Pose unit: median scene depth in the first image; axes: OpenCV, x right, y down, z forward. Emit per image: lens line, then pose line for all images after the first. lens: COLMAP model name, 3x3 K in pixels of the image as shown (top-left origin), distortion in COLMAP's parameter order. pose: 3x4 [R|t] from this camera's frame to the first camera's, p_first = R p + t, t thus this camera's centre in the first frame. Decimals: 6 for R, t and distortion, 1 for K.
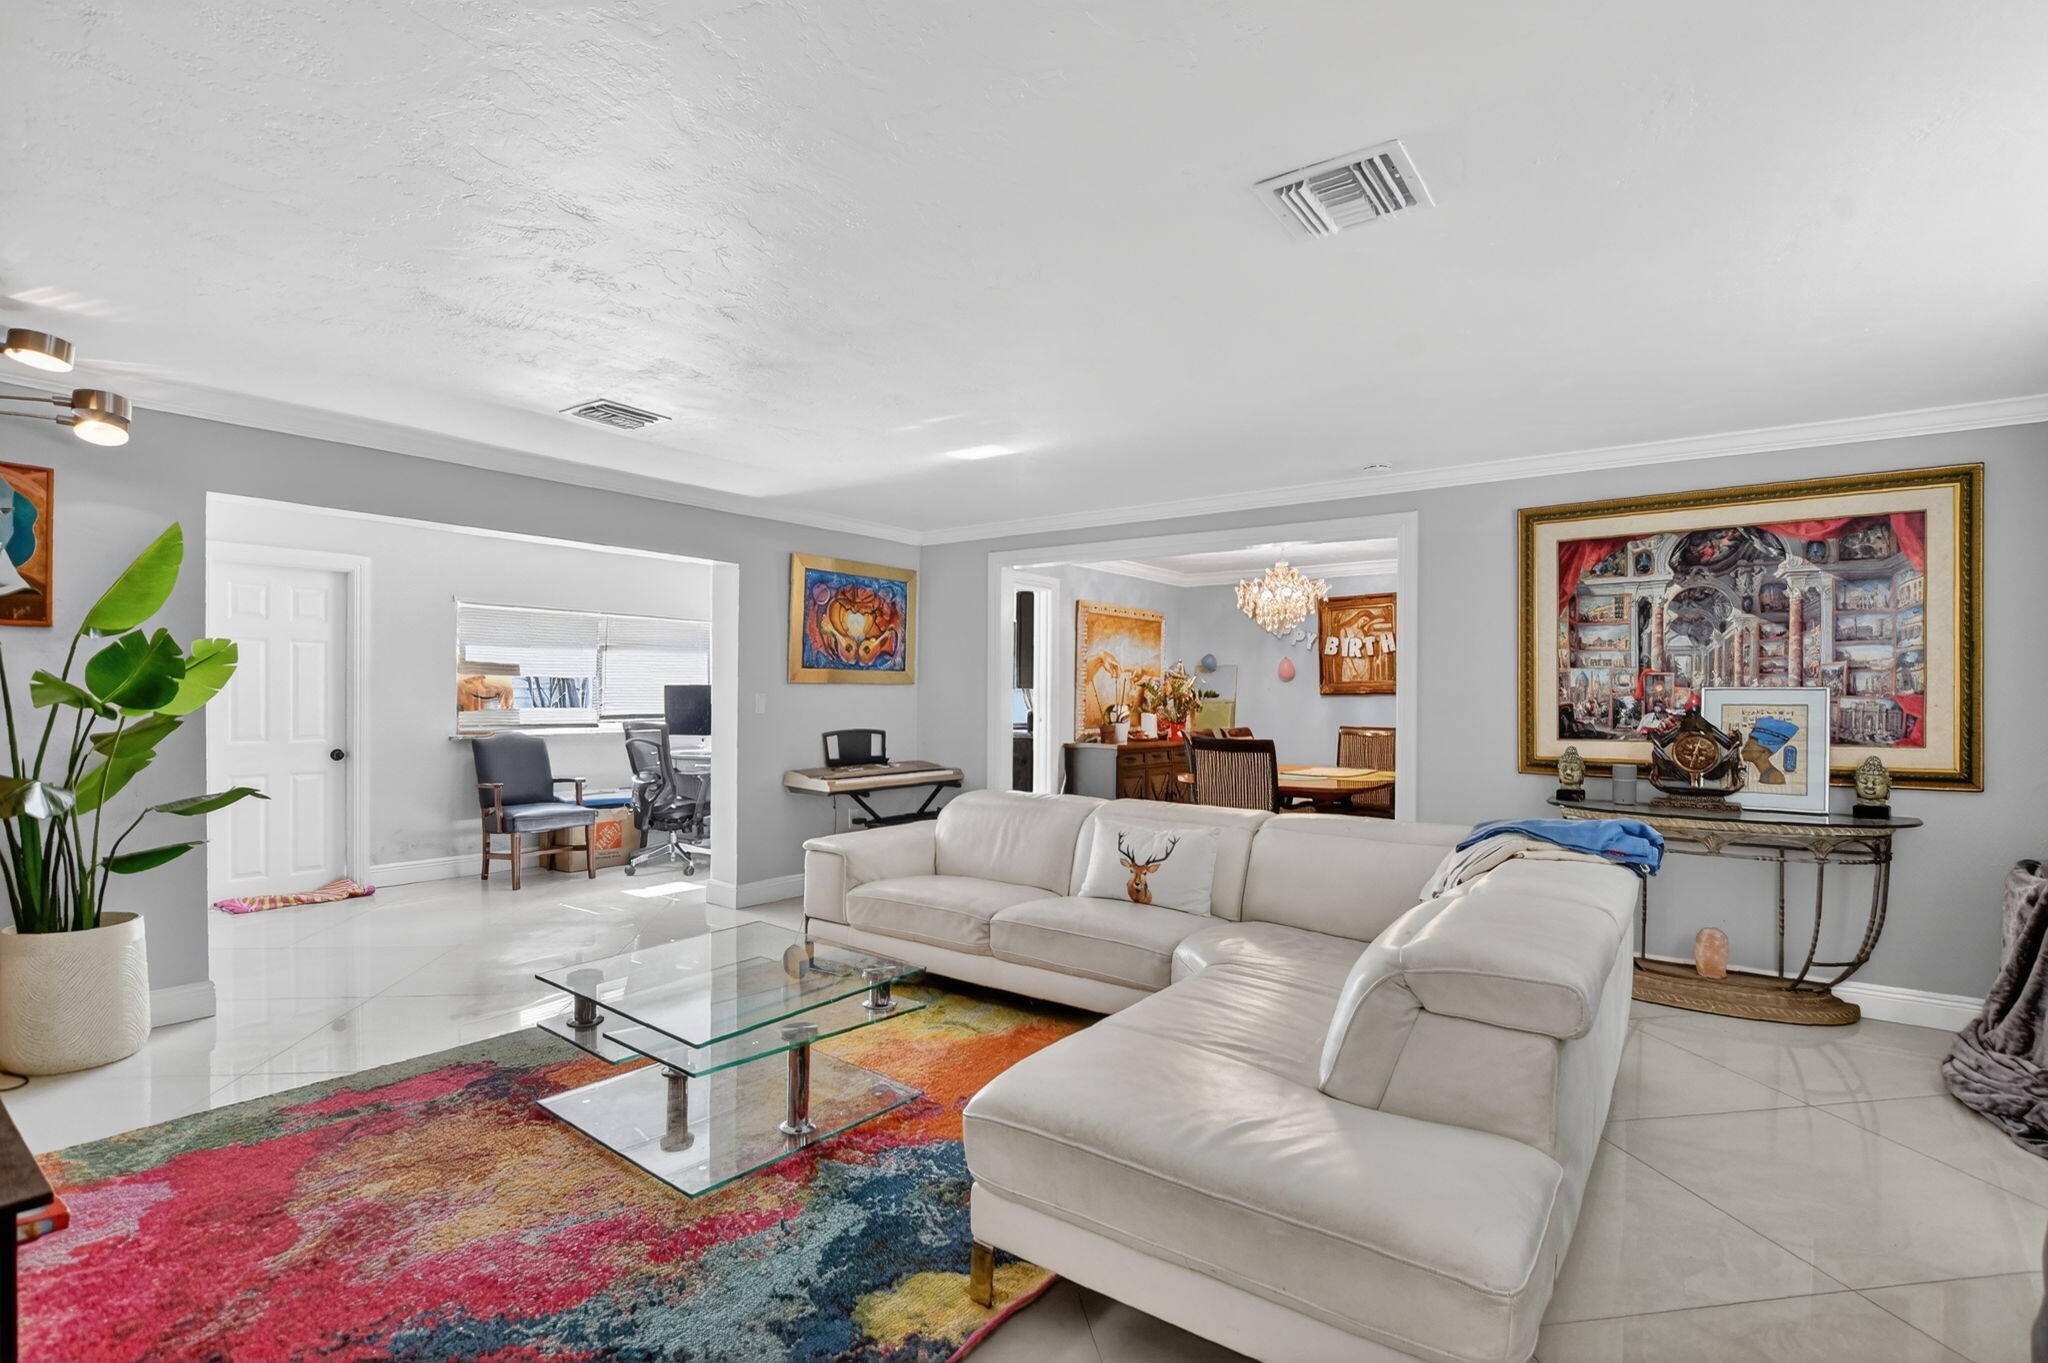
lens RADIAL K [[957.2, 0, 1014.2], [0, 957.2, 690.0], [0, 0, 1]] dist [-0.028137, 0.001292]
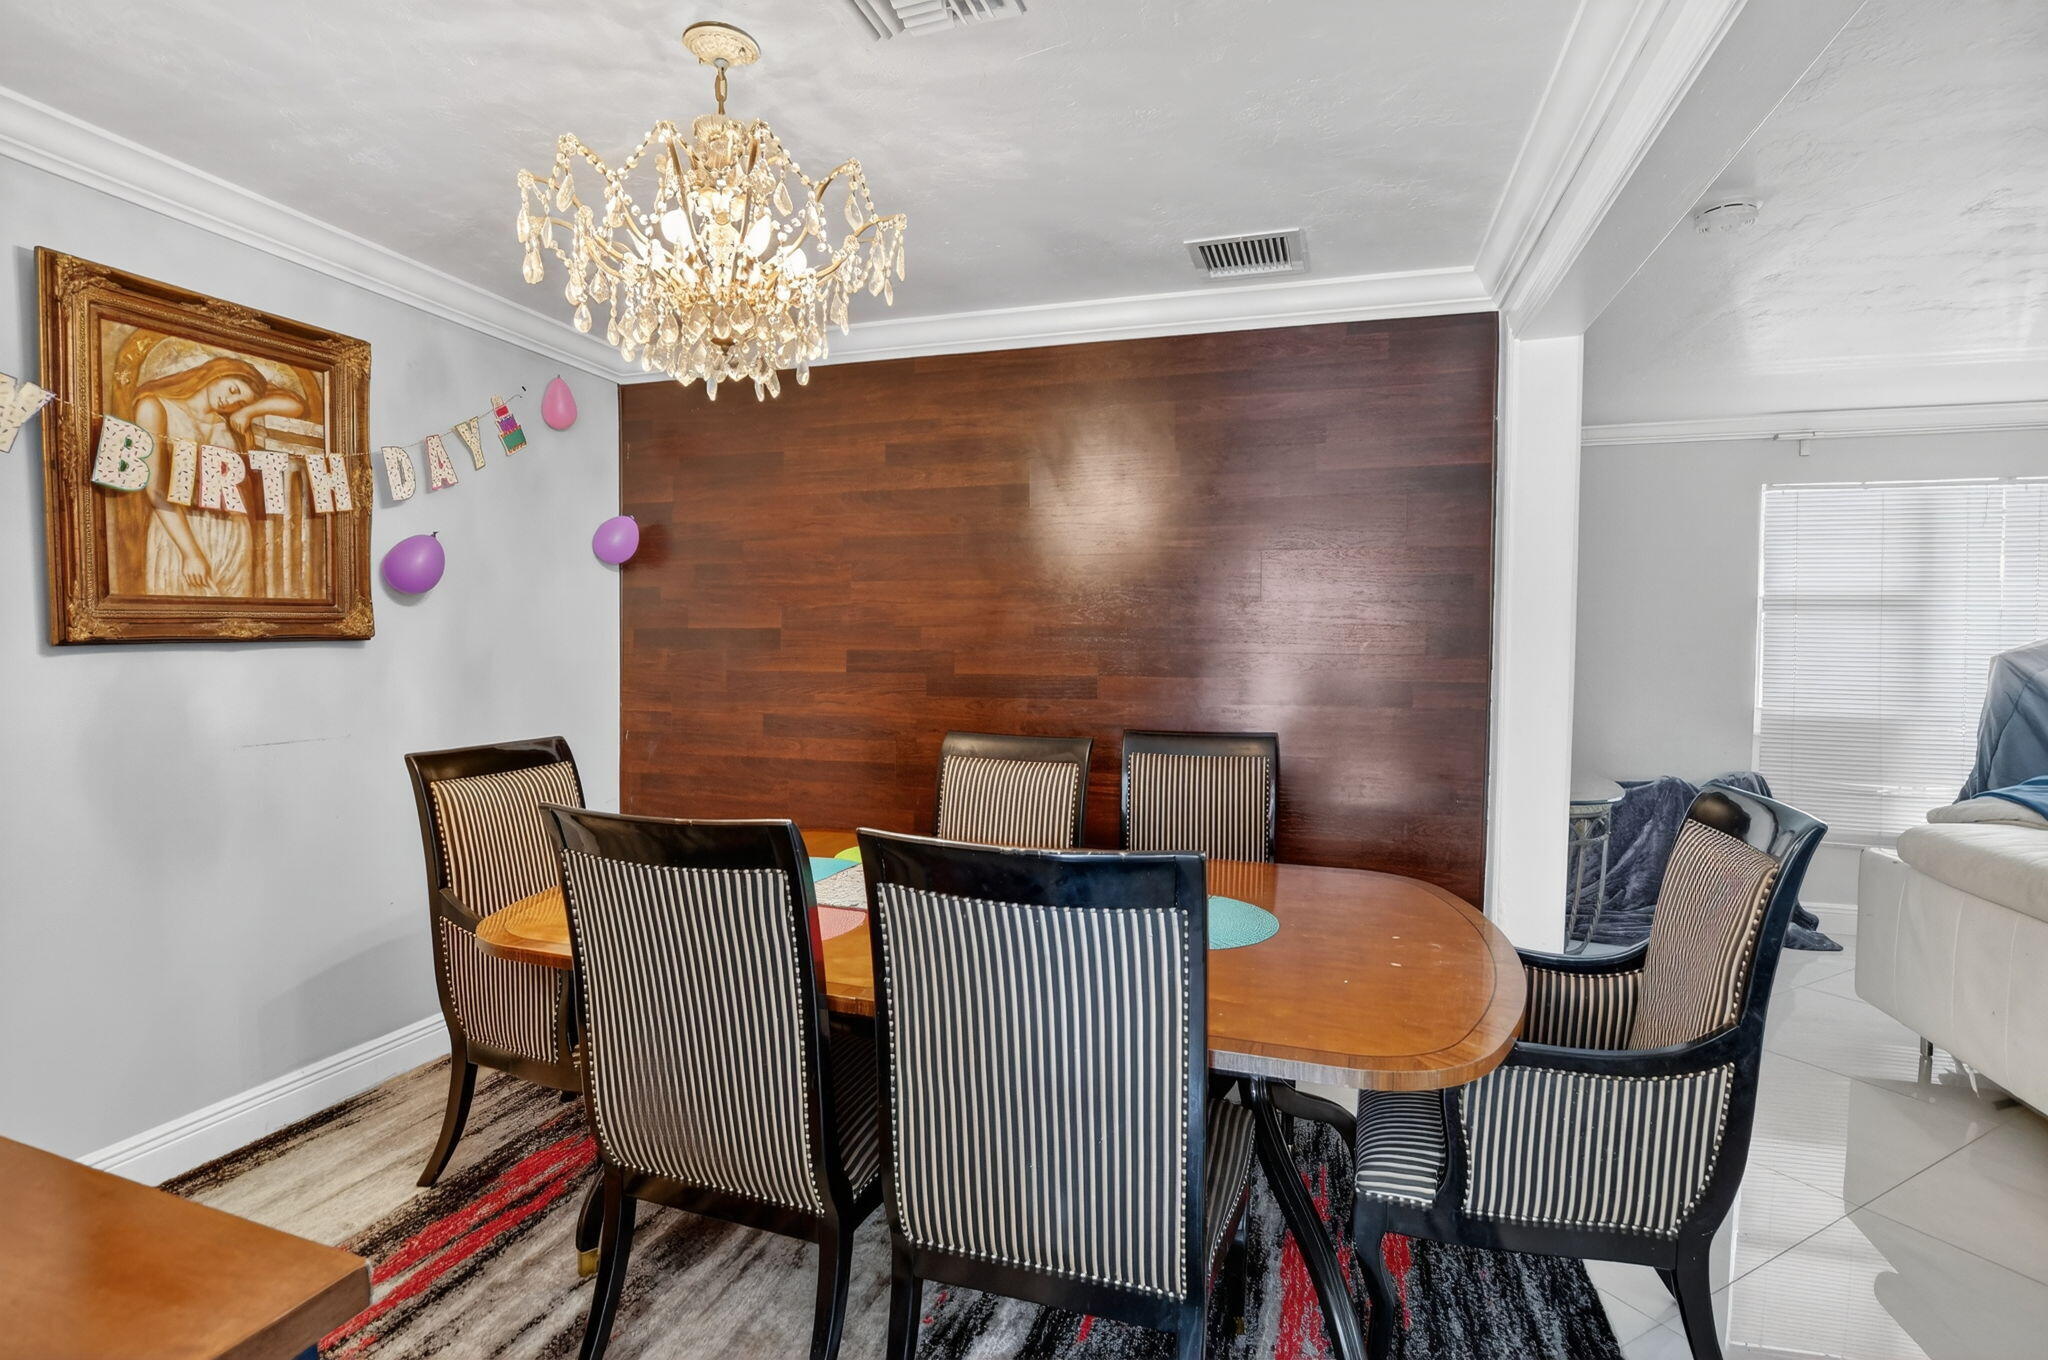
lens RADIAL K [[957.2, 0, 1014.2], [0, 957.2, 688.5], [0, 0, 1]] dist [-0.028137, 0.001292]
pose [[-0.321869, -0.046978, 0.945618, 0.010345], [-0.012377, 0.998892, 0.045411, 0.002652], [-0.946703, 0.002912, -0.322094, 0.858897]]
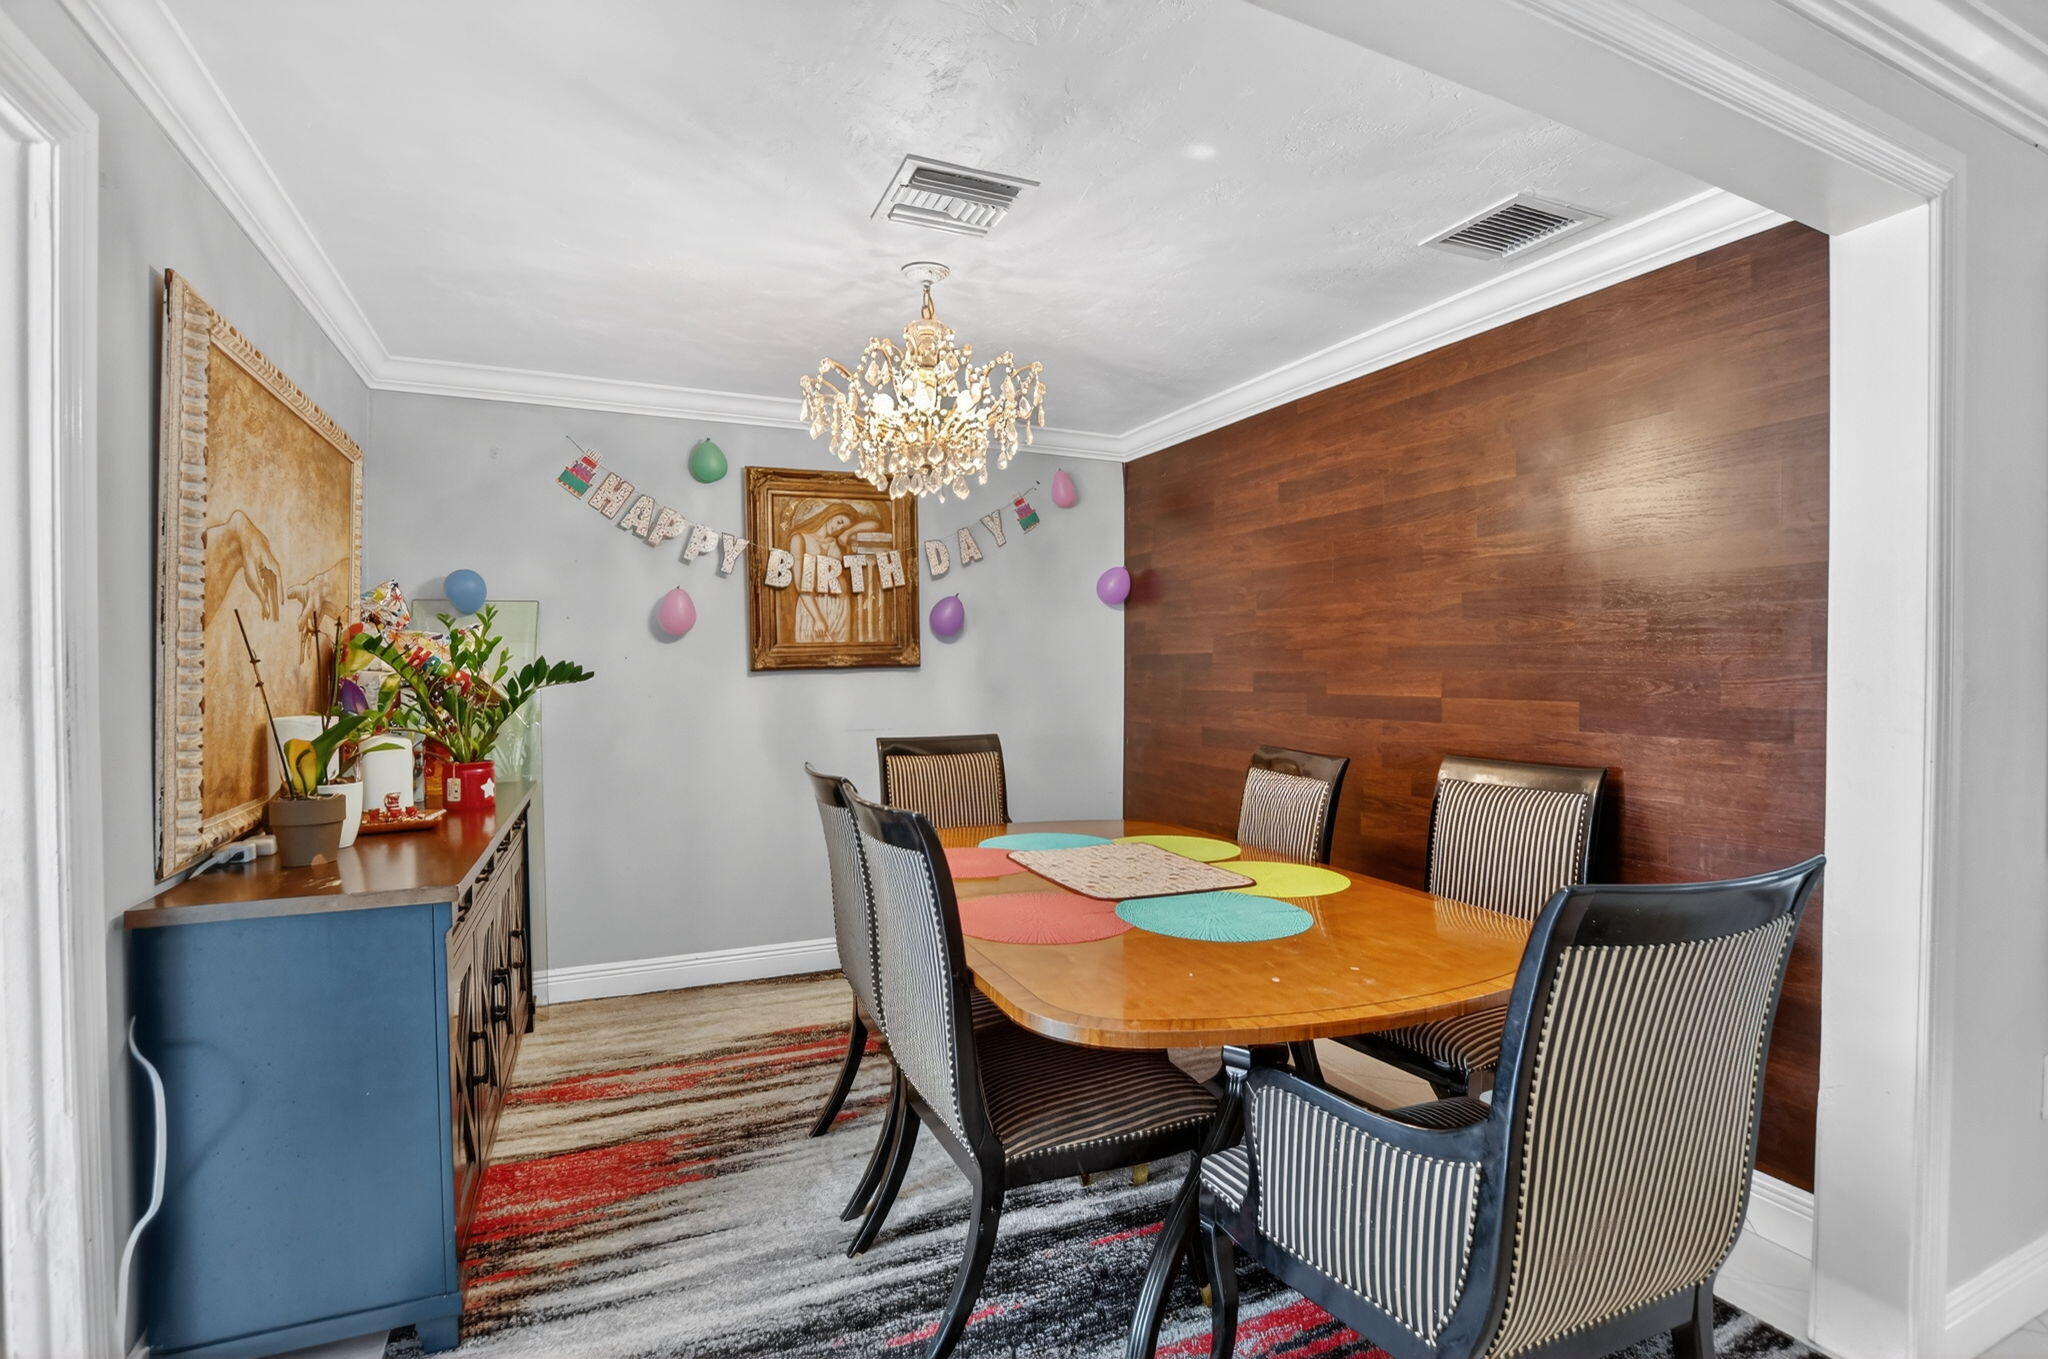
lens RADIAL K [[957.2, 0, 1014.2], [0, 957.2, 688.0], [0, 0, 1]] dist [-0.028137, 0.001292]
pose [[0.489096, -0.022990, 0.871927, -0.031831], [-0.000006, 0.999652, 0.026361, 0.001338], [-0.872230, -0.012899, 0.488926, 0.665644]]
